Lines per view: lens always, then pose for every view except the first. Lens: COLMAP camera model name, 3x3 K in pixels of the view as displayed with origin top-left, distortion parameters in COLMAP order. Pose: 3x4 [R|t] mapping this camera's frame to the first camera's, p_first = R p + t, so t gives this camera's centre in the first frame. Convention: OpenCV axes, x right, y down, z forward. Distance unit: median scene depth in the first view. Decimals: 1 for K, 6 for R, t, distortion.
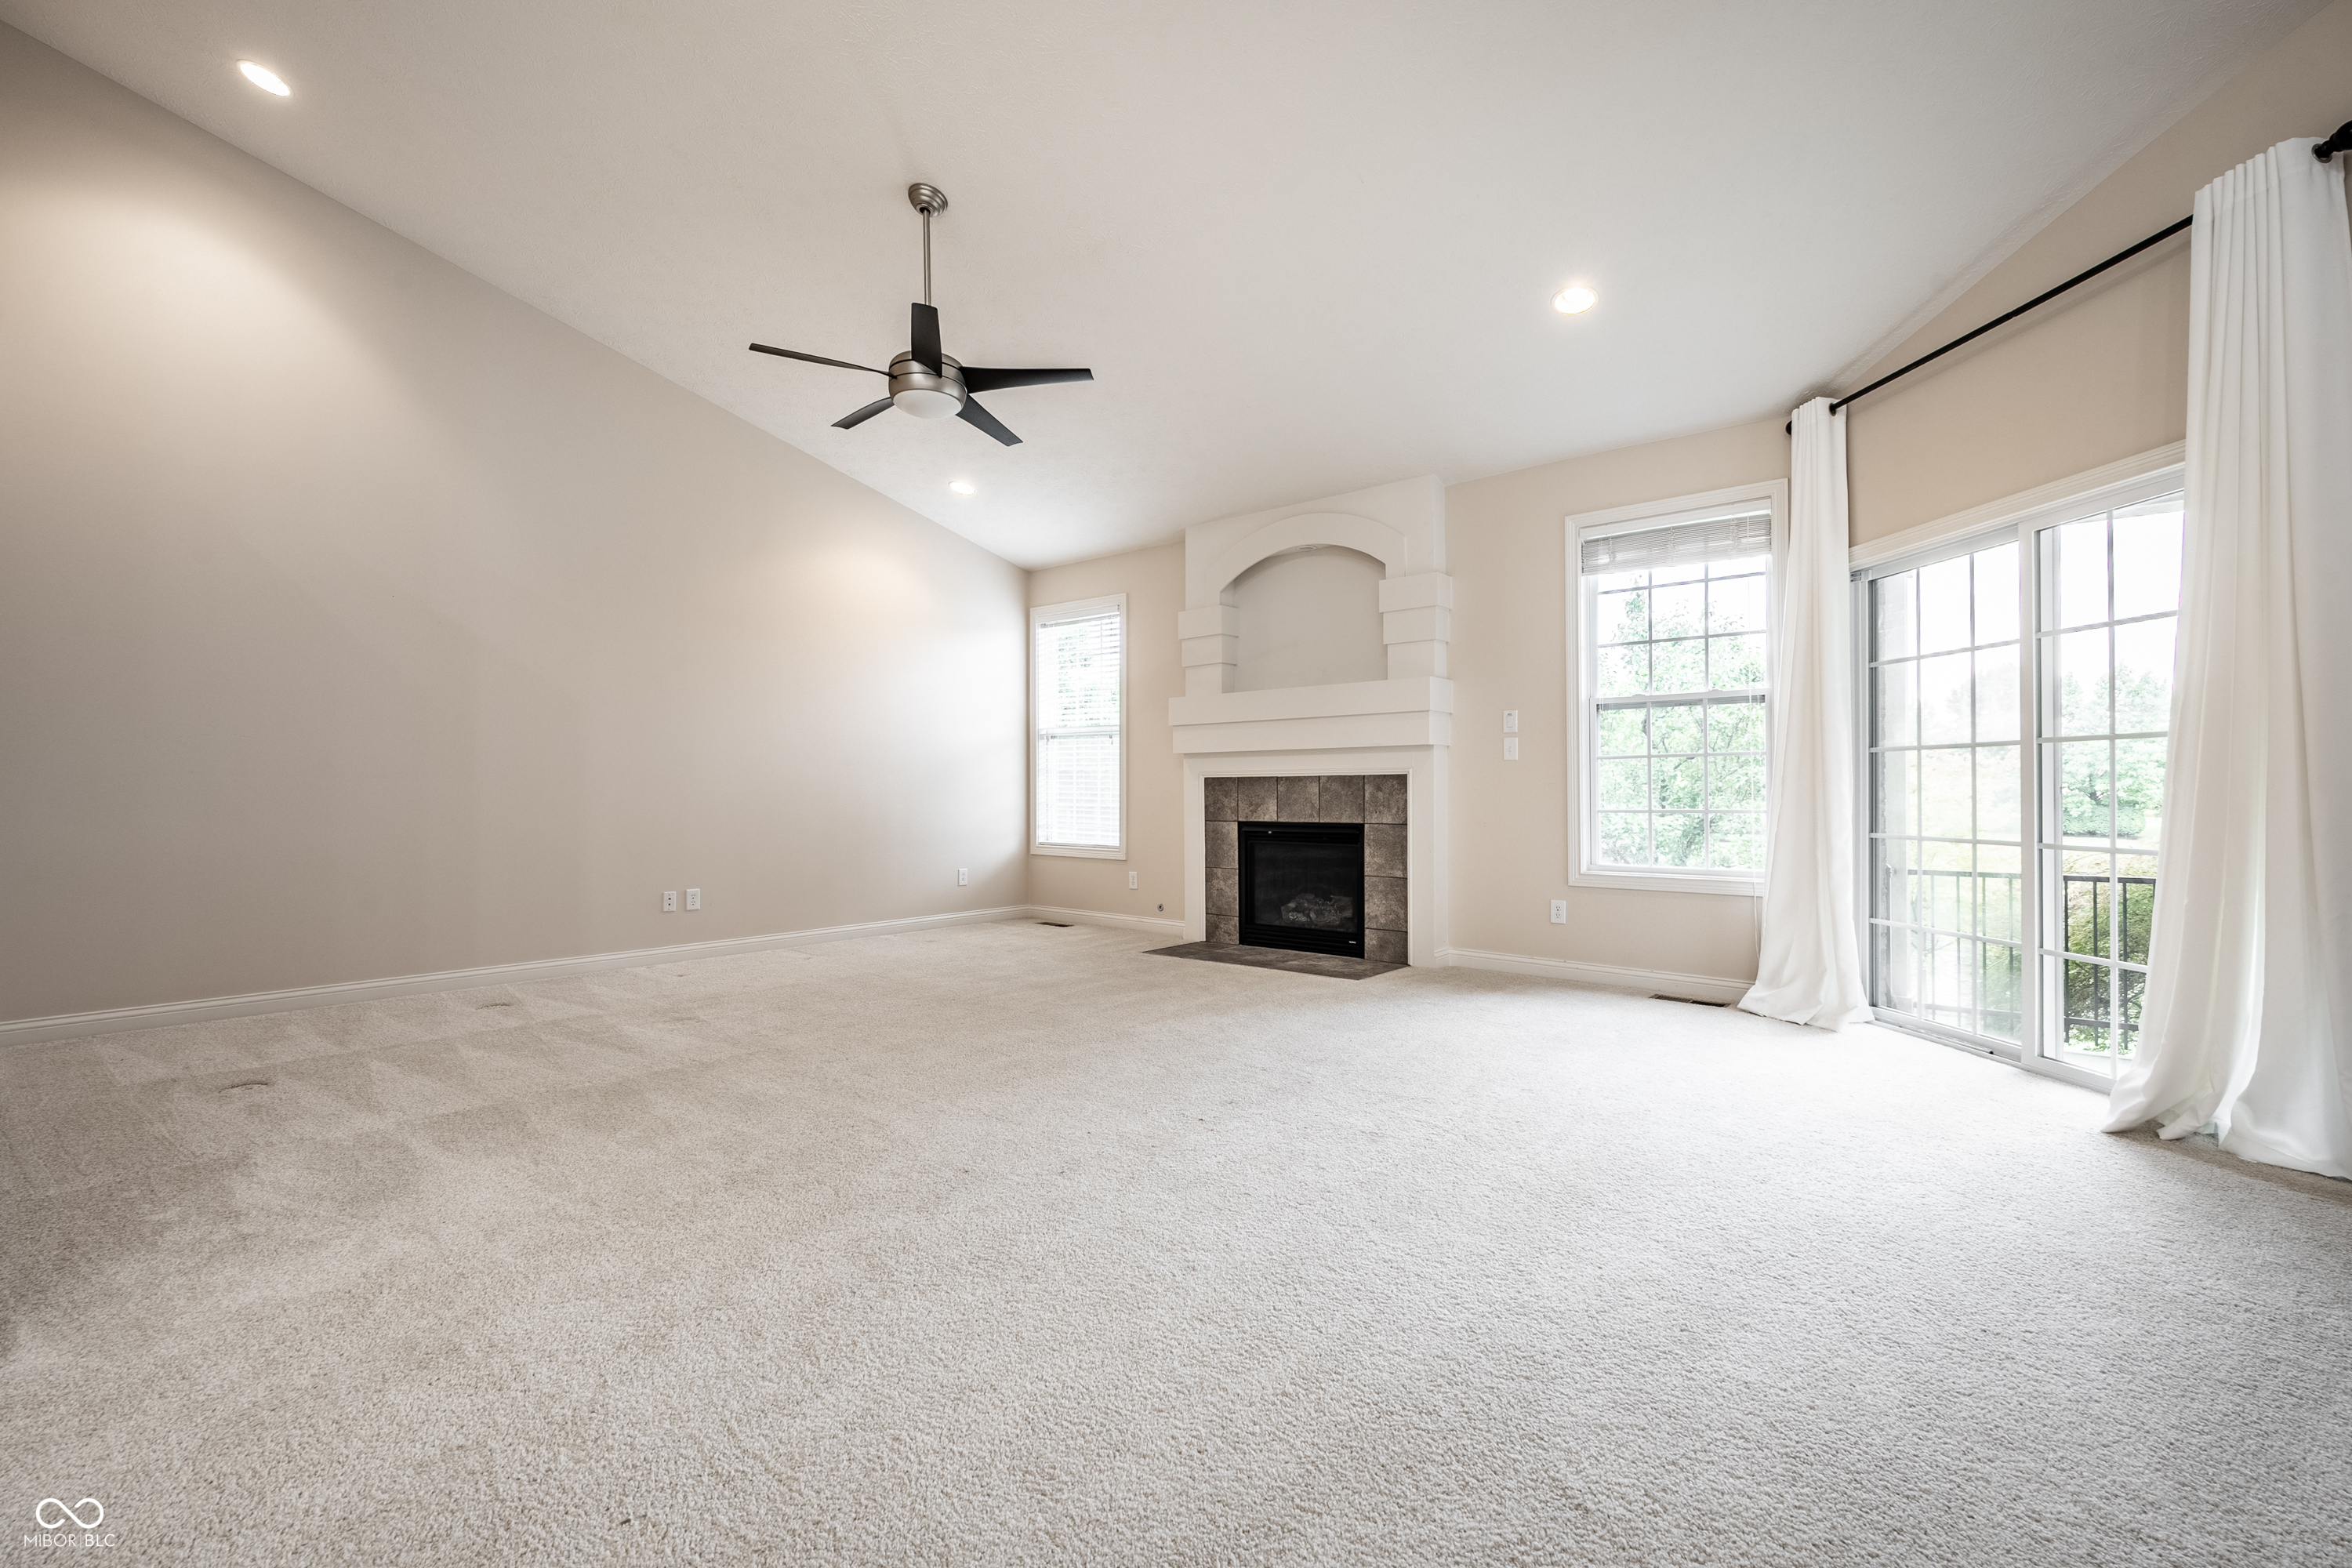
lens RADIAL K [[1040.6, 0, 1187.2], [0, 1040.6, 783.1], [0, 0, 1]] dist [0.001455, -0.001085]
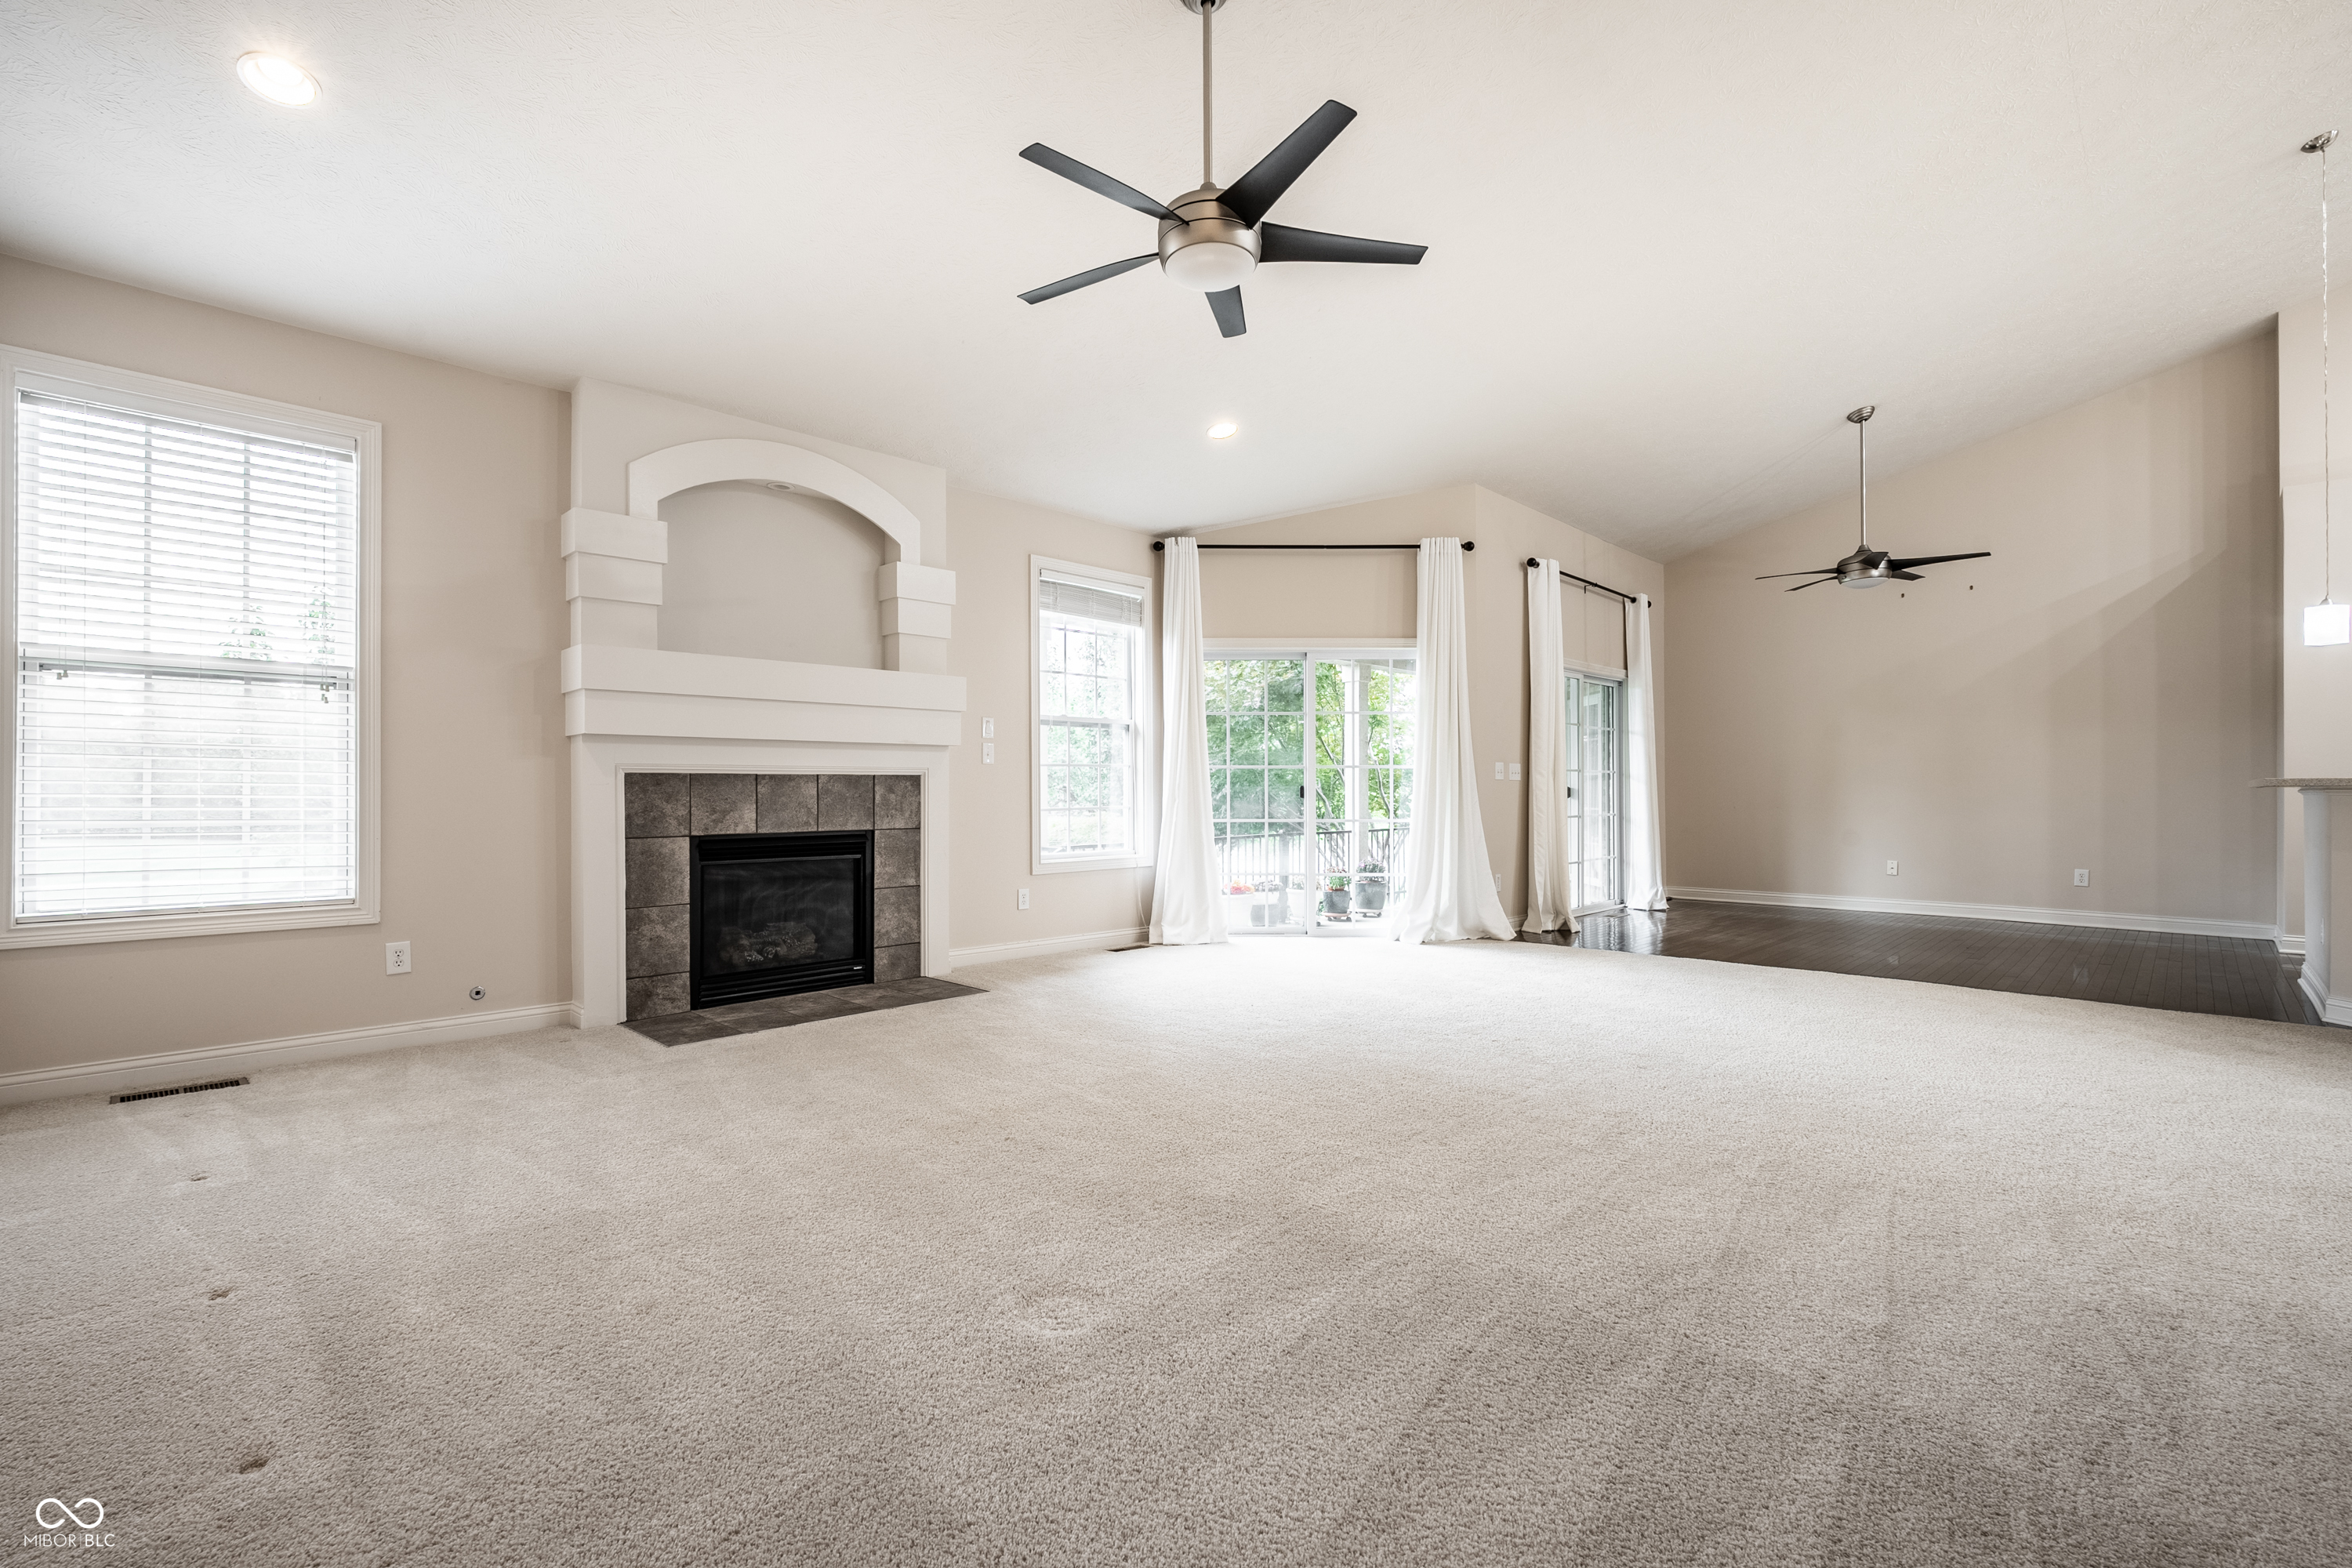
lens RADIAL K [[1040.6, 0, 1185.7], [0, 1040.6, 785.1], [0, 0, 1]] dist [0.001455, -0.001085]
pose [[0.065098, 0.013773, 0.997784, -0.694185], [0.001559, 0.999902, -0.013904, 0.013717], [-0.997878, 0.002461, 0.065071, 0.678670]]
